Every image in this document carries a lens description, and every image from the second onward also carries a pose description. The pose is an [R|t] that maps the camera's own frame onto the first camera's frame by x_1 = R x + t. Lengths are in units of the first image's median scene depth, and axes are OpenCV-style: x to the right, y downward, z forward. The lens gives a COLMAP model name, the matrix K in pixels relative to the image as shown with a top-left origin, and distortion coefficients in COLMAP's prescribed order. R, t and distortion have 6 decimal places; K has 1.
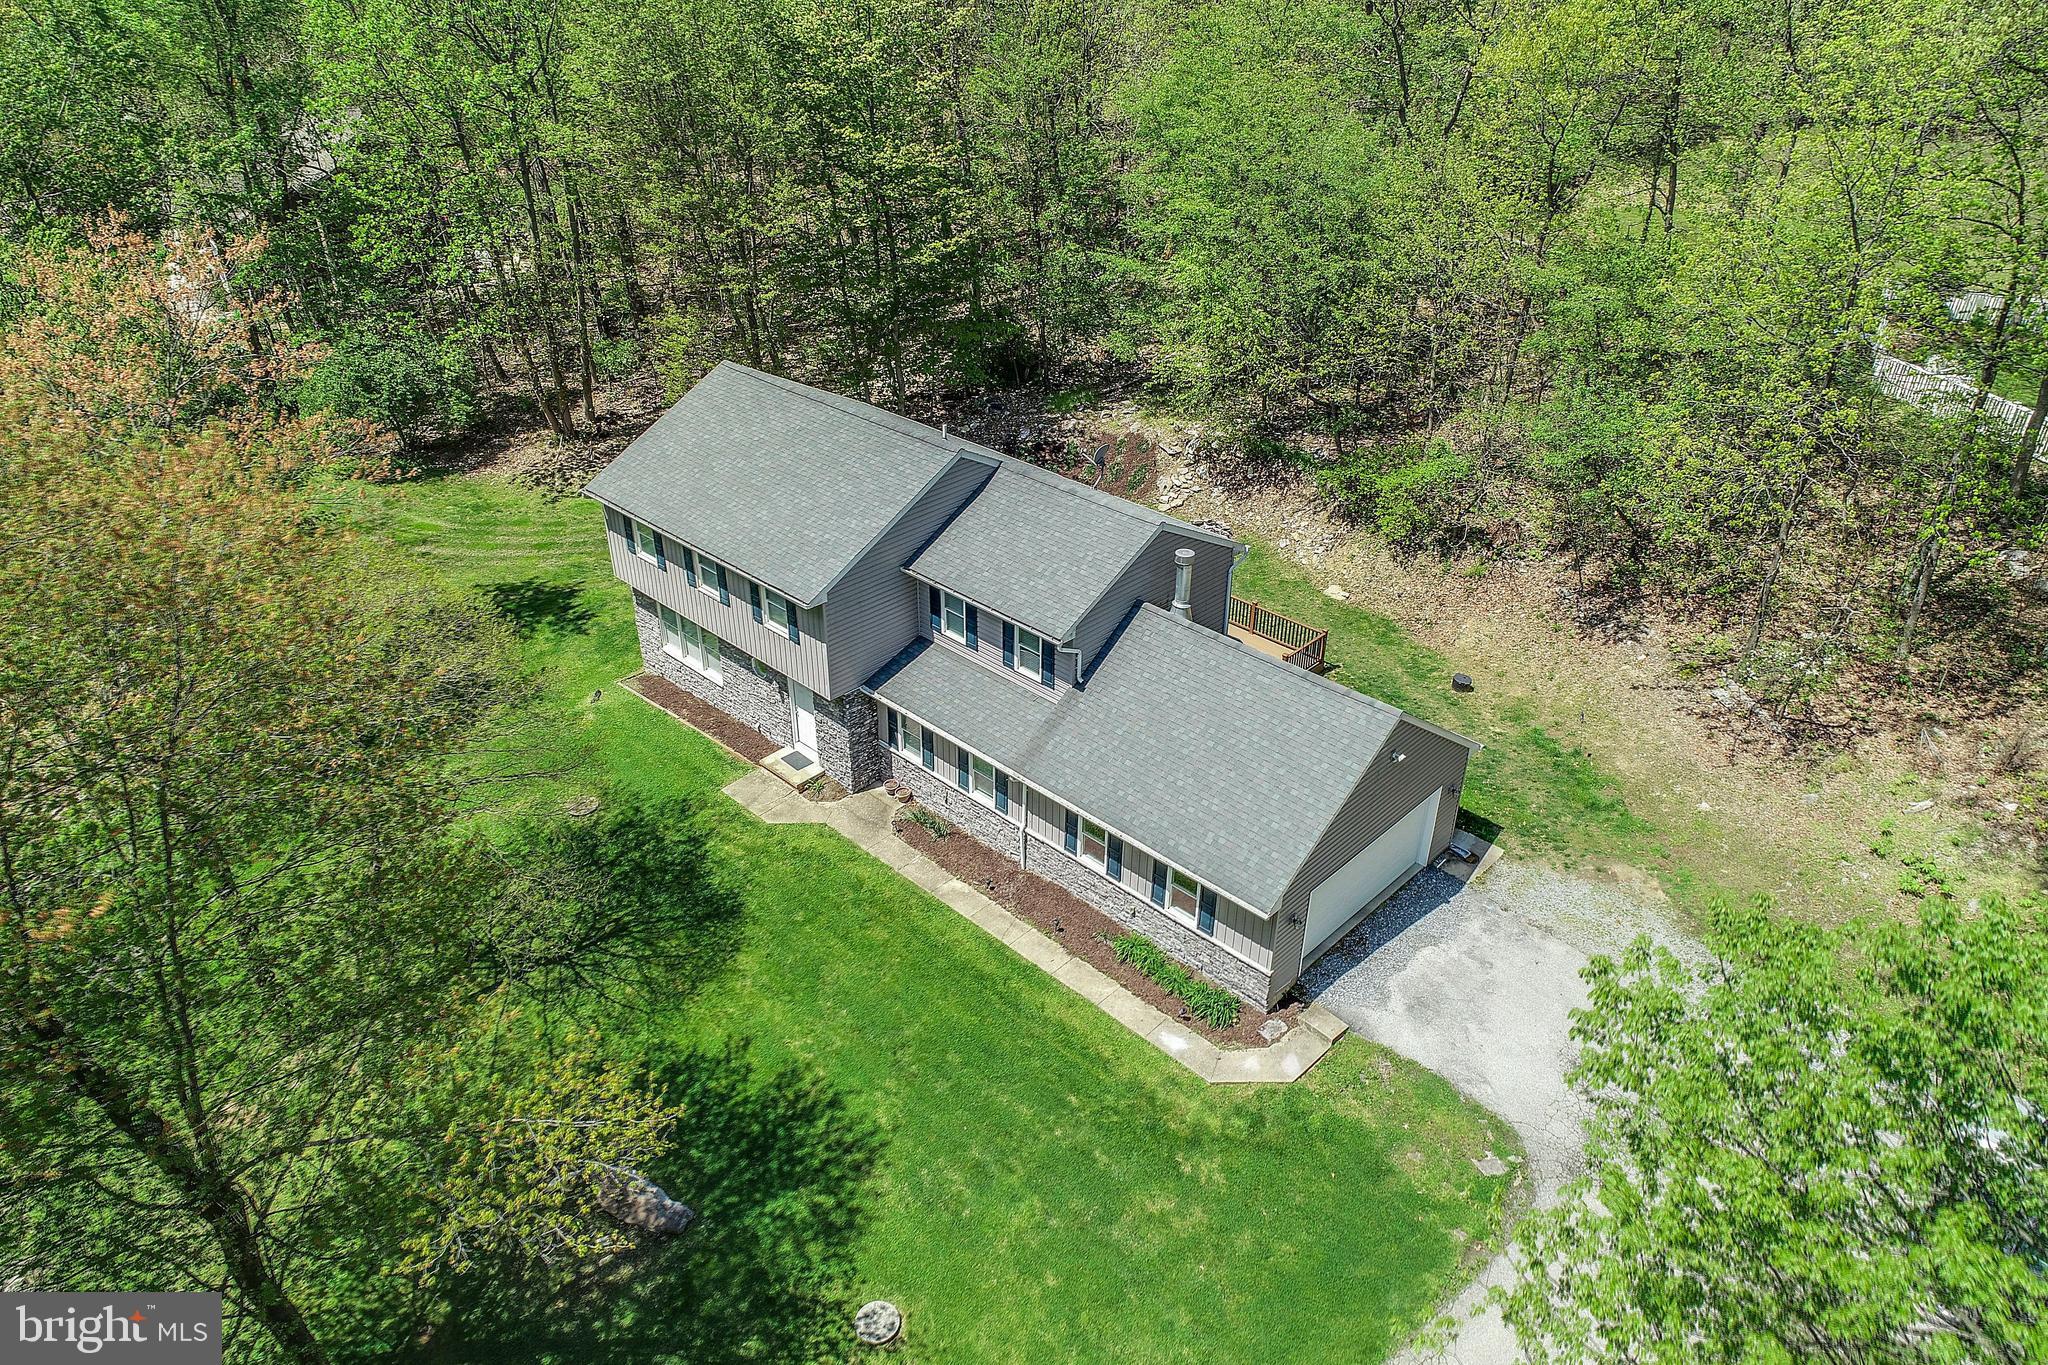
lens RADIAL K [[1377.6, 0, 1020.1], [0, 1377.6, 698.0], [0, 0, 1]] dist [0.003919, -0.000647]
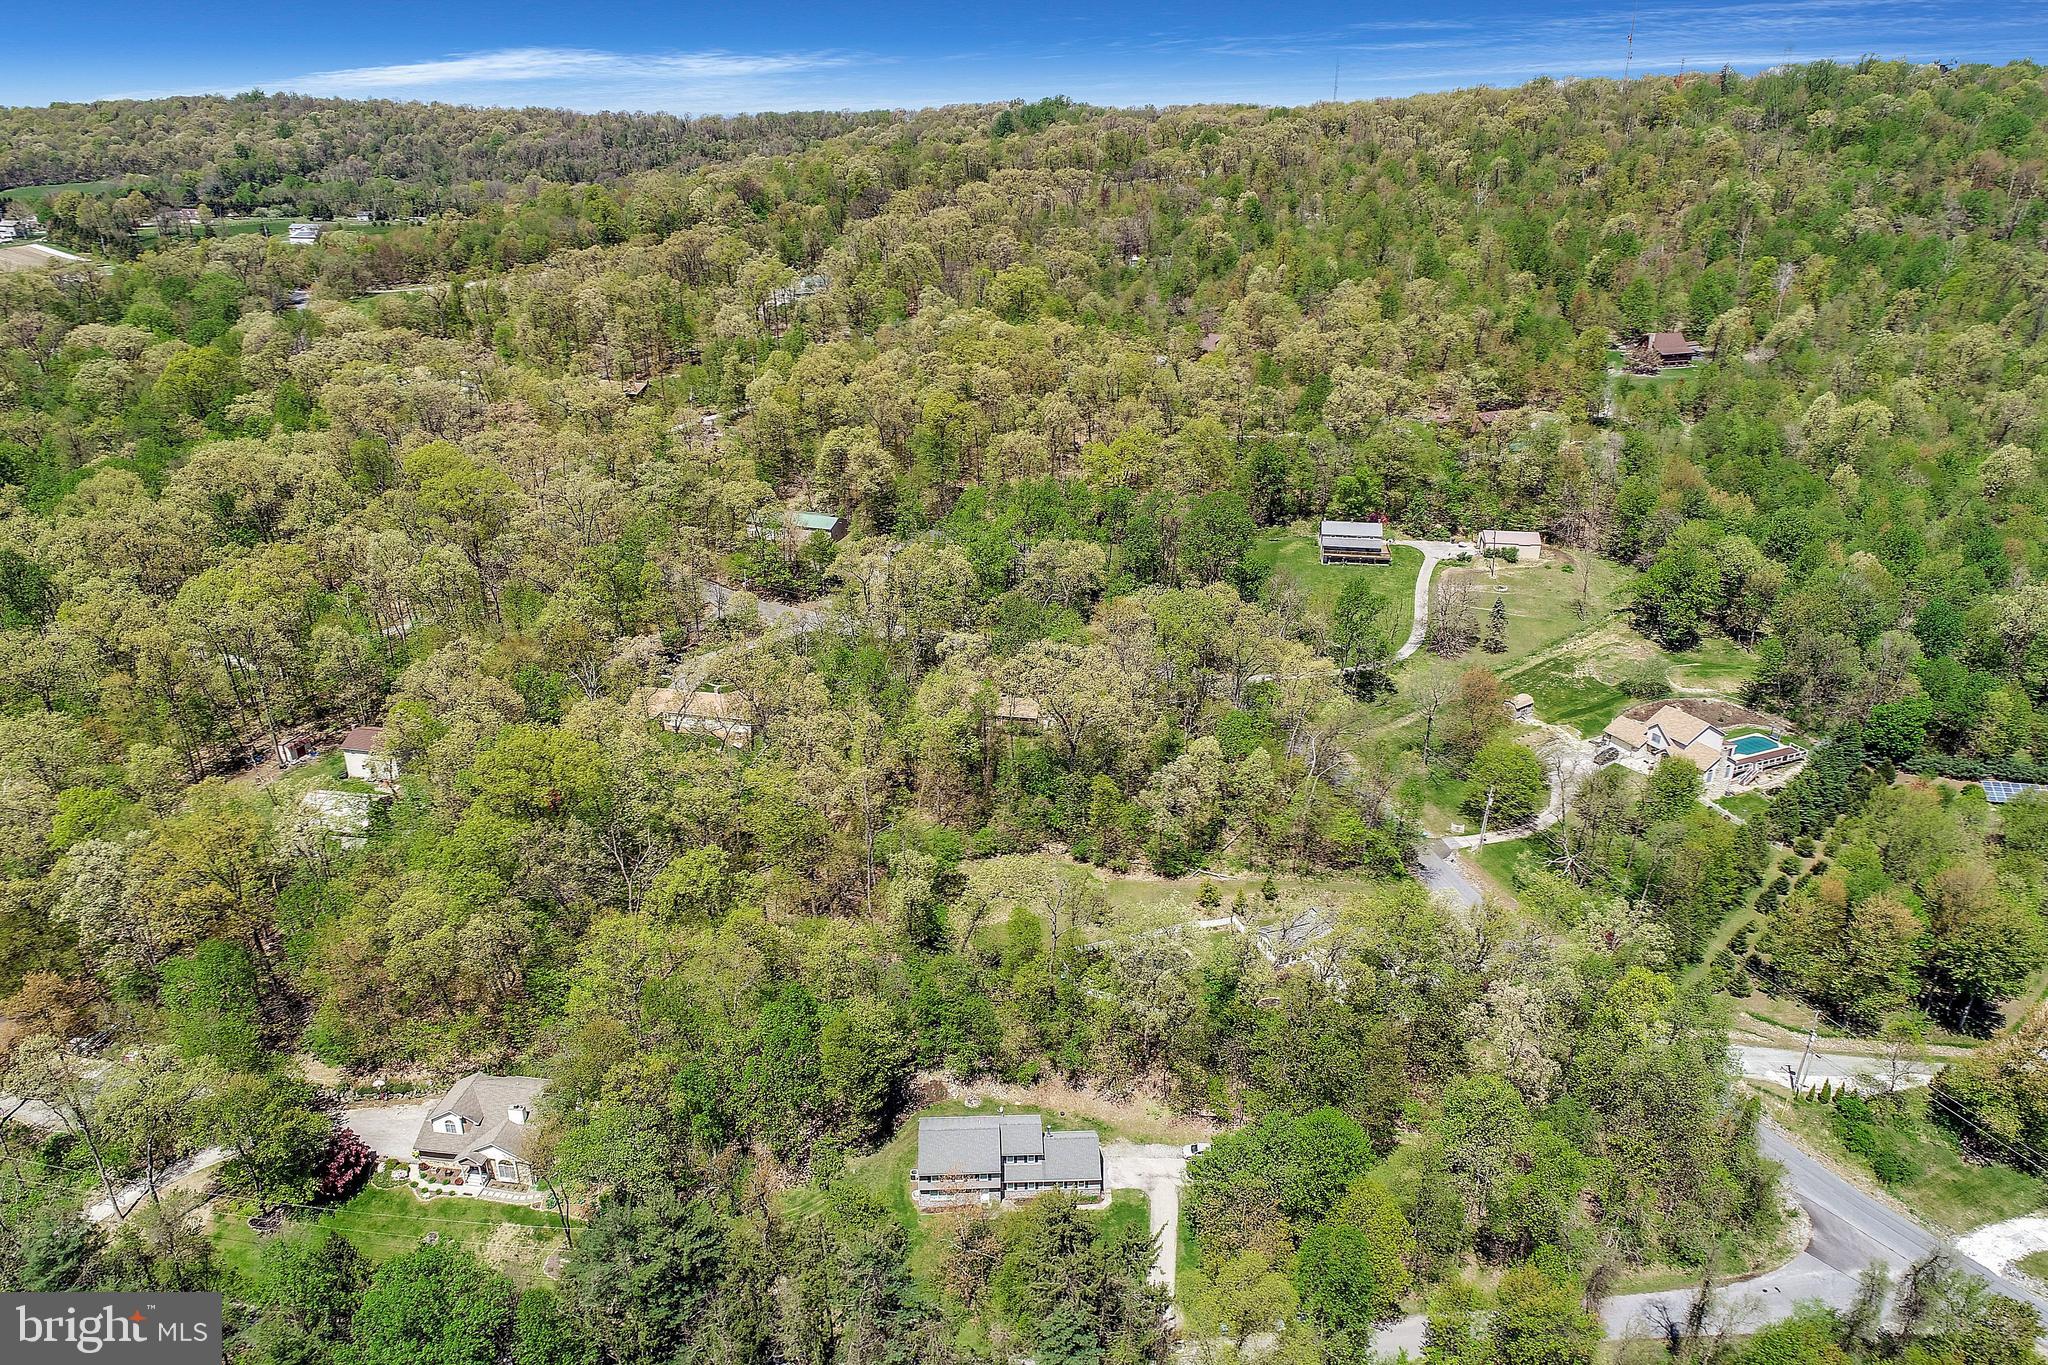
lens RADIAL K [[1377.6, 0, 1020.1], [0, 1377.6, 698.0], [0, 0, 1]] dist [0.003919, -0.000647]
pose [[0.683819, -0.293982, 0.667807, -2.908414], [0.381236, 0.924330, 0.016532, -1.695911], [-0.622134, 0.243287, 0.744151, -3.188152]]
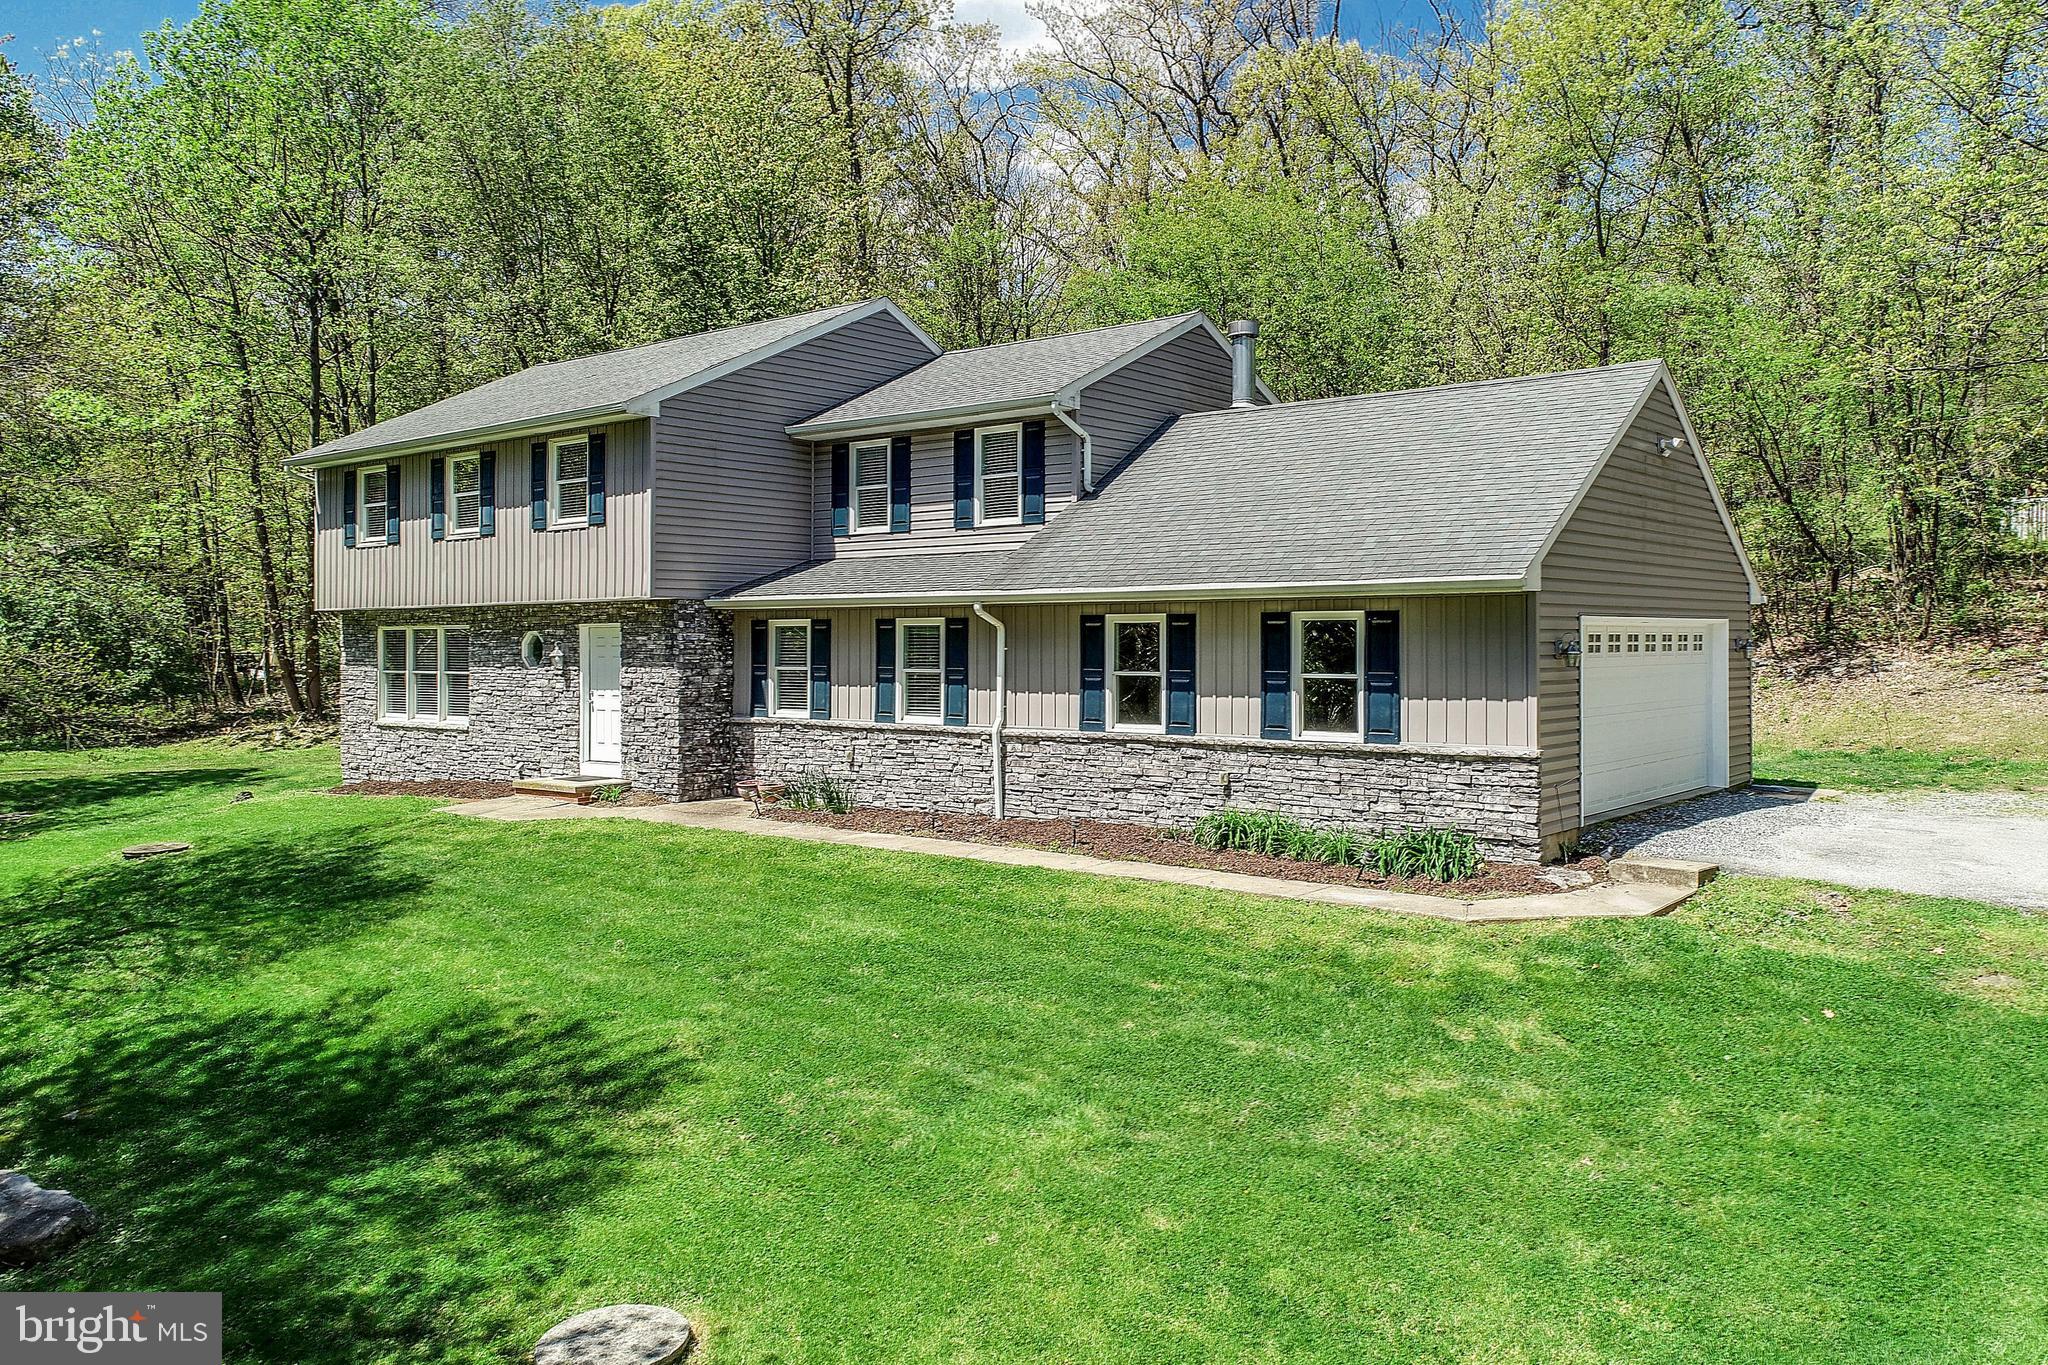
lens RADIAL K [[1538.2, 0, 1104.4], [0, 1538.2, 677.9], [0, 0, 1]] dist [0.004315, 0.000387]
pose [[0.993122, -0.001741, 0.117072, -0.026082], [0.061014, 0.861092, -0.504774, 0.371759], [-0.099931, 0.508445, 0.855276, 0.461121]]
